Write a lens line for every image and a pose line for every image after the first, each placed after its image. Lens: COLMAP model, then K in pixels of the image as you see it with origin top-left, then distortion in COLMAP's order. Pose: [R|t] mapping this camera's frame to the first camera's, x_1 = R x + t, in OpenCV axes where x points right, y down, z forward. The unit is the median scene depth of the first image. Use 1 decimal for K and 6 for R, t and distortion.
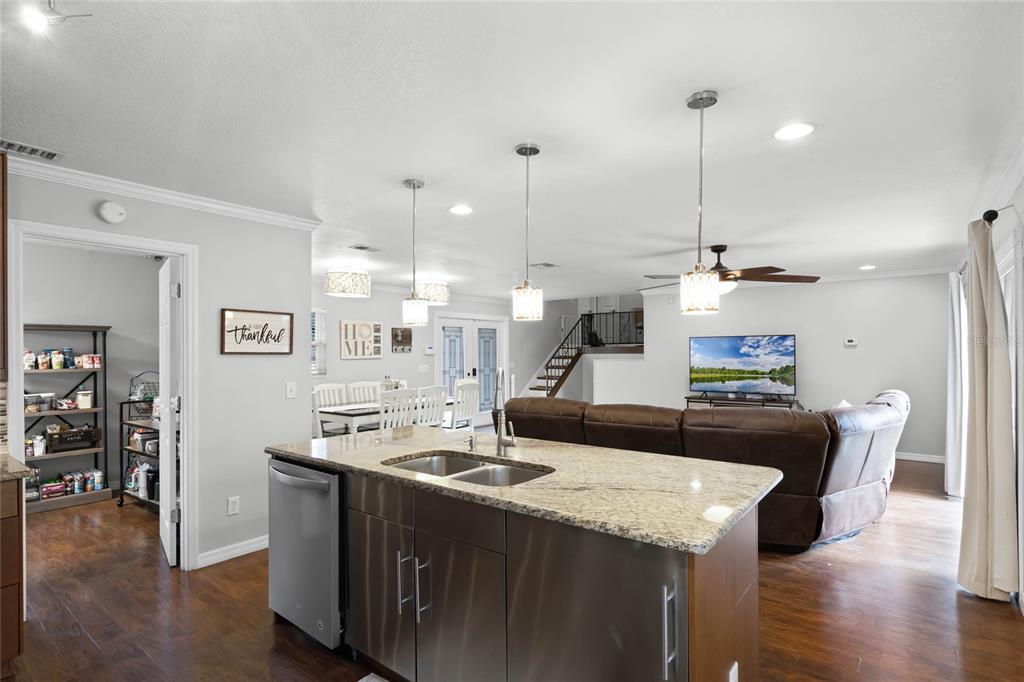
lens RADIAL K [[501.0, 0, 513.3], [0, 501.0, 350.0], [0, 0, 1]] dist [-0.004742, -0.001200]
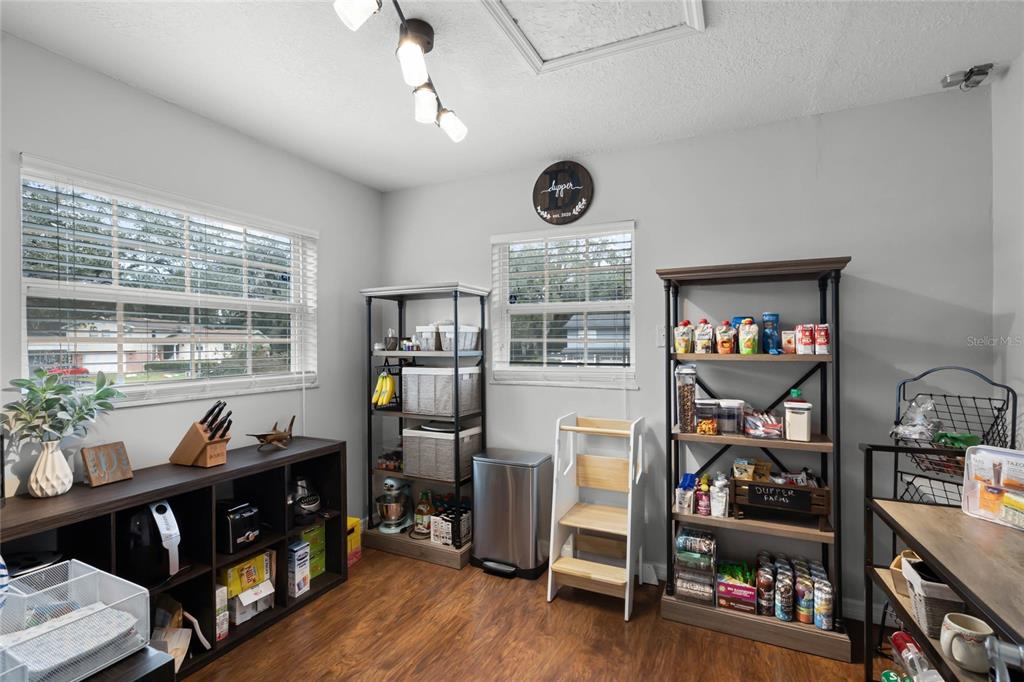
lens RADIAL K [[475.4, 0, 510.8], [0, 475.4, 345.4], [0, 0, 1]] dist [-0.001503, 0.000027]
pose [[0.206867, 0.003417, -0.978363, -0.472922], [0.000496, 0.999993, 0.003597, 0.026107], [0.978369, -0.001229, 0.206864, 0.637489]]
